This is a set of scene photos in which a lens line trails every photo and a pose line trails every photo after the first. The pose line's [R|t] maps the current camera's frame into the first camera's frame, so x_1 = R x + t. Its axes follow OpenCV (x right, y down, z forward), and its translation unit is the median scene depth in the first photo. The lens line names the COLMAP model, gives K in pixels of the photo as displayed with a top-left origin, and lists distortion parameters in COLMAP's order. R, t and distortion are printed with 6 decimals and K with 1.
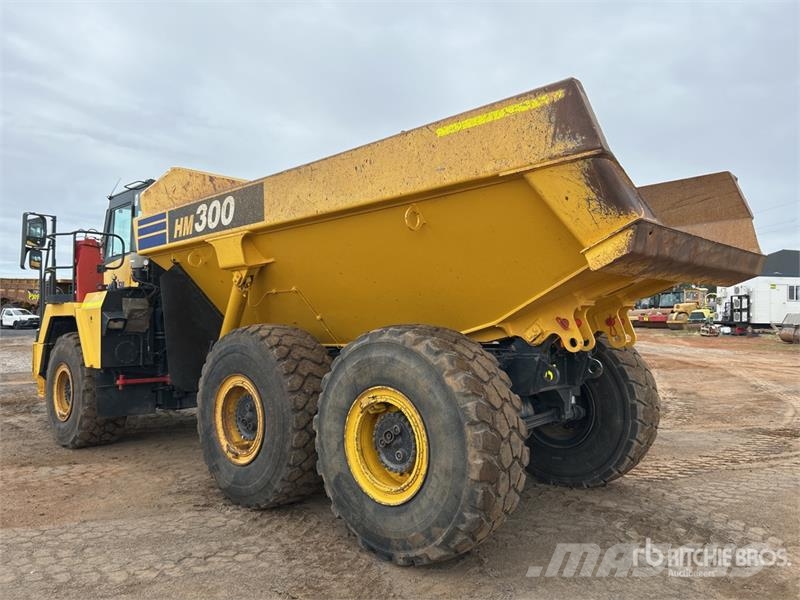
lens RADIAL K [[608.8, 0, 406.7], [0, 608.8, 302.1], [0, 0, 1]] dist [0.093861, -0.140885]
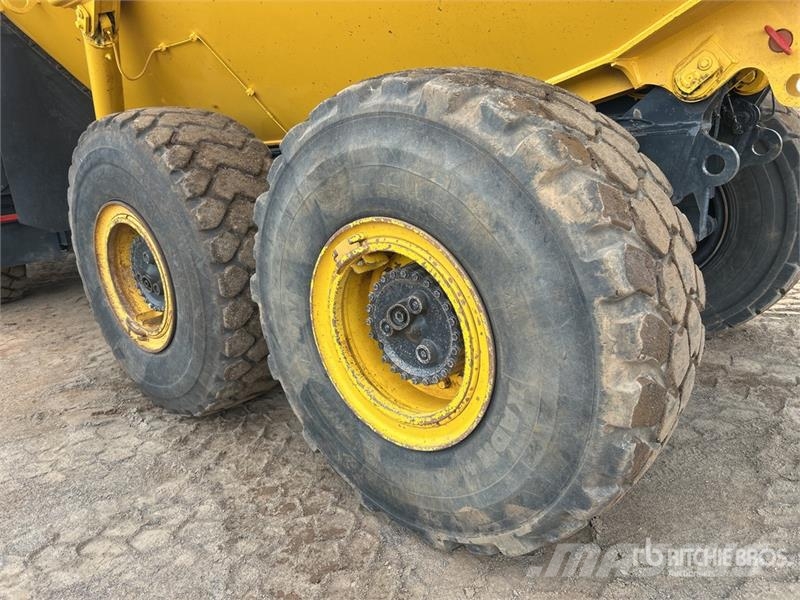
lens RADIAL K [[608.8, 0, 406.7], [0, 608.8, 302.1], [0, 0, 1]] dist [0.093861, -0.140885]
pose [[0.997361, -0.072076, 0.008742, -0.026228], [0.065780, 0.948009, 0.311372, 0.056707], [-0.030730, -0.309976, 0.950248, 0.531012]]
